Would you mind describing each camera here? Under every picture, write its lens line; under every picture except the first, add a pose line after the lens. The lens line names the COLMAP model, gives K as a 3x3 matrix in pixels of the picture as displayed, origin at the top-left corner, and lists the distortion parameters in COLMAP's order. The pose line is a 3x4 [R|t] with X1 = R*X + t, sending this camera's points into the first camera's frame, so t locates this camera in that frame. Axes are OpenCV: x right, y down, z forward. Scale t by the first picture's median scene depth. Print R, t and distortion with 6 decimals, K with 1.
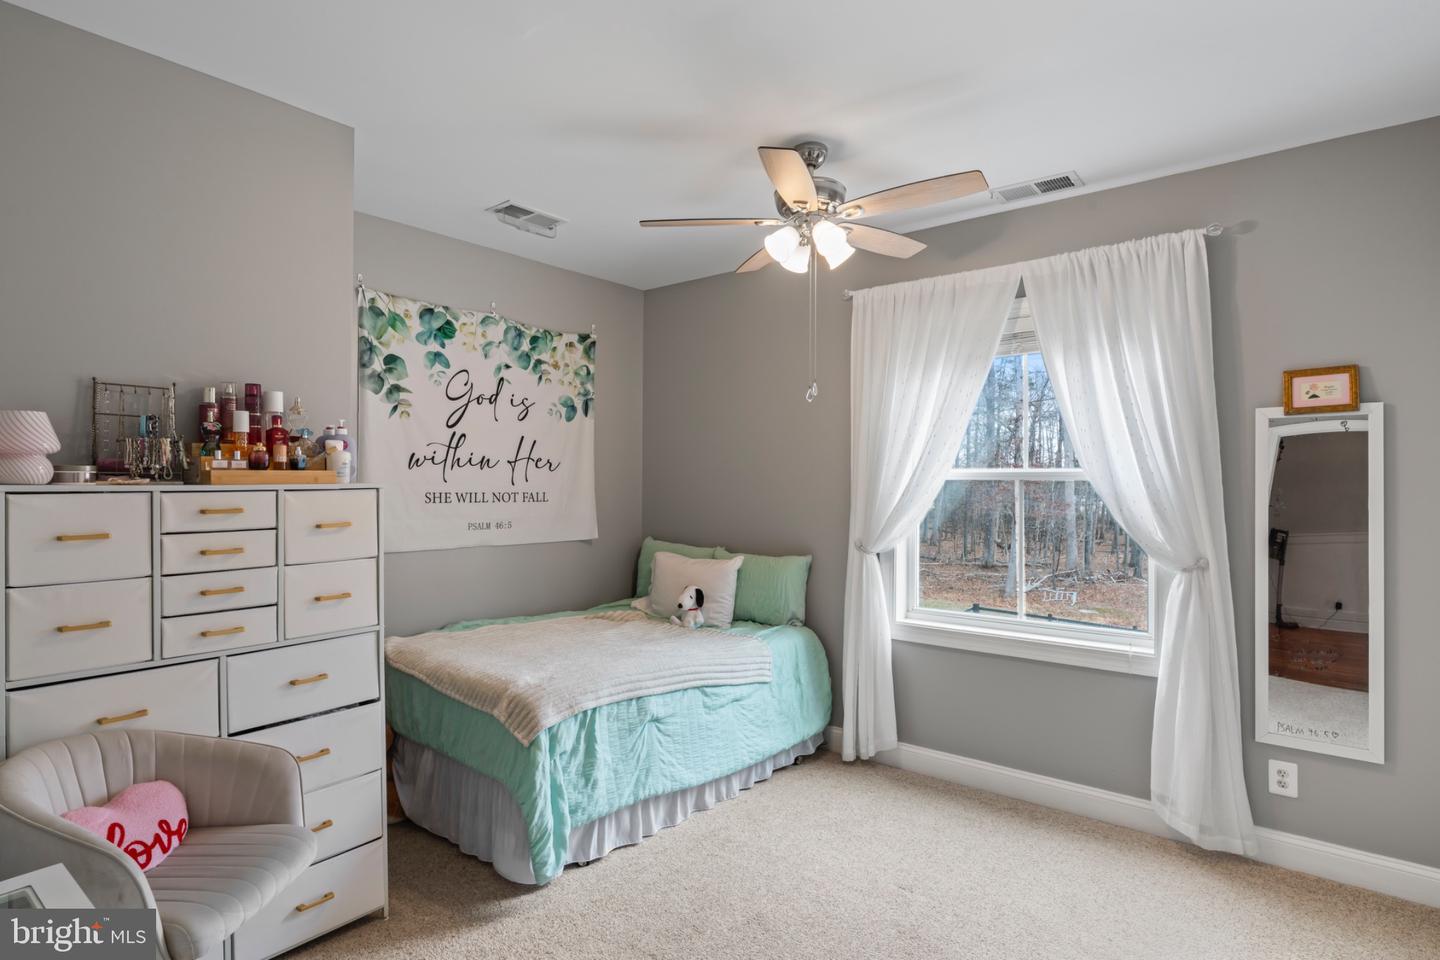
lens RADIAL K [[755.3, 0, 720.0], [0, 755.3, 480.0], [0, 0, 1]] dist [0.020391, 0.000005]
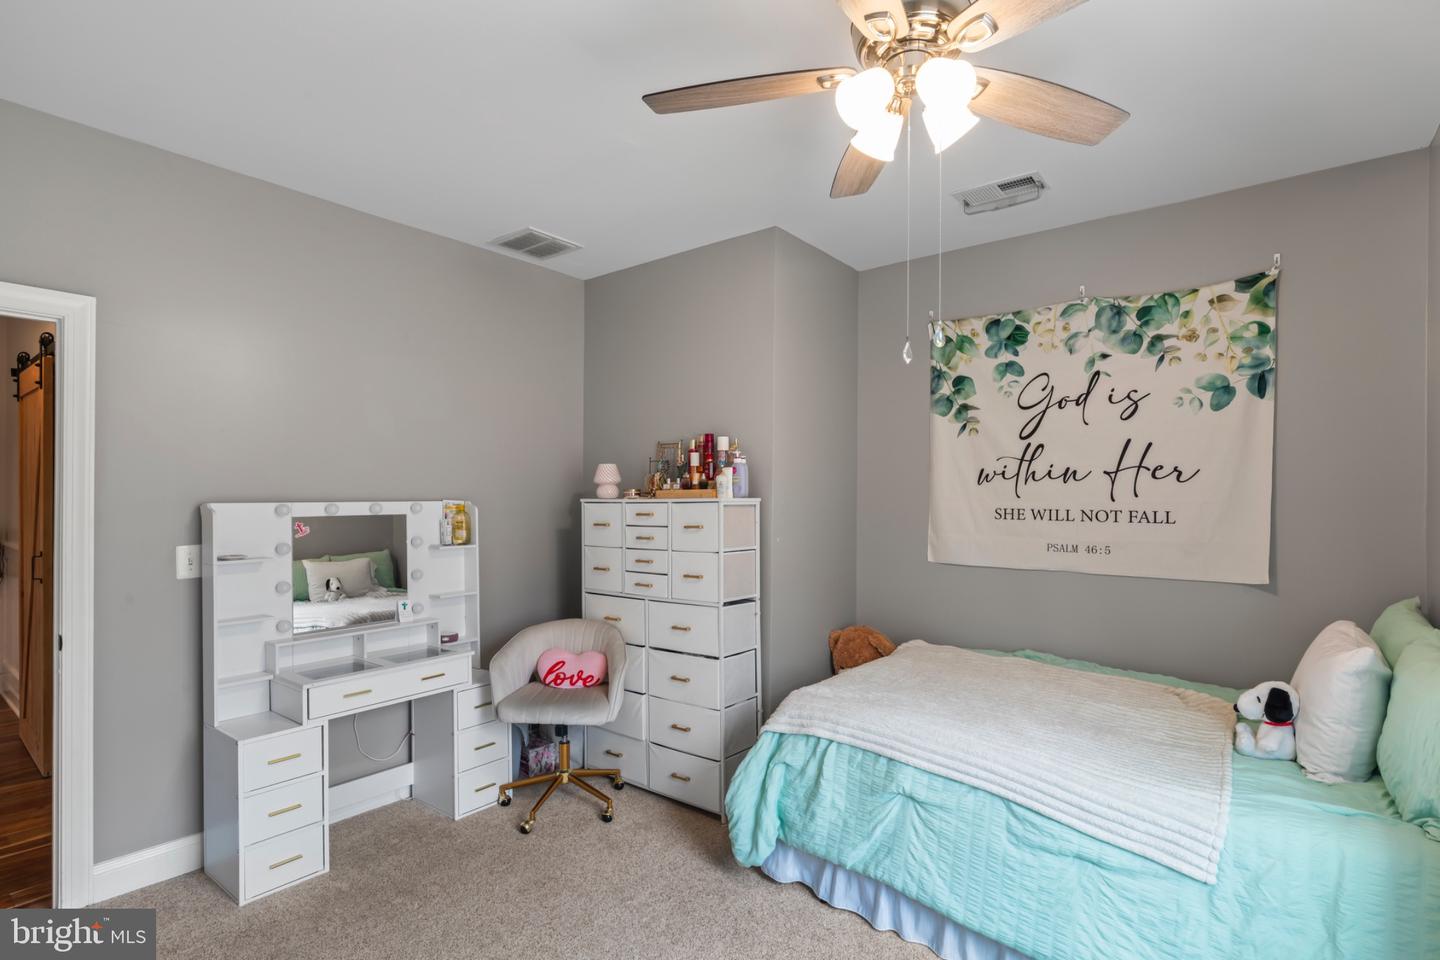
lens RADIAL K [[696.9, 0, 720.9], [0, 696.9, 496.1], [0, 0, 1]] dist [0.001025, 0.000815]
pose [[0.032951, -0.004185, -0.999448, 0.488407], [0.002044, 0.999989, -0.004119, 0.003635], [0.999455, -0.001907, 0.032959, 0.598629]]
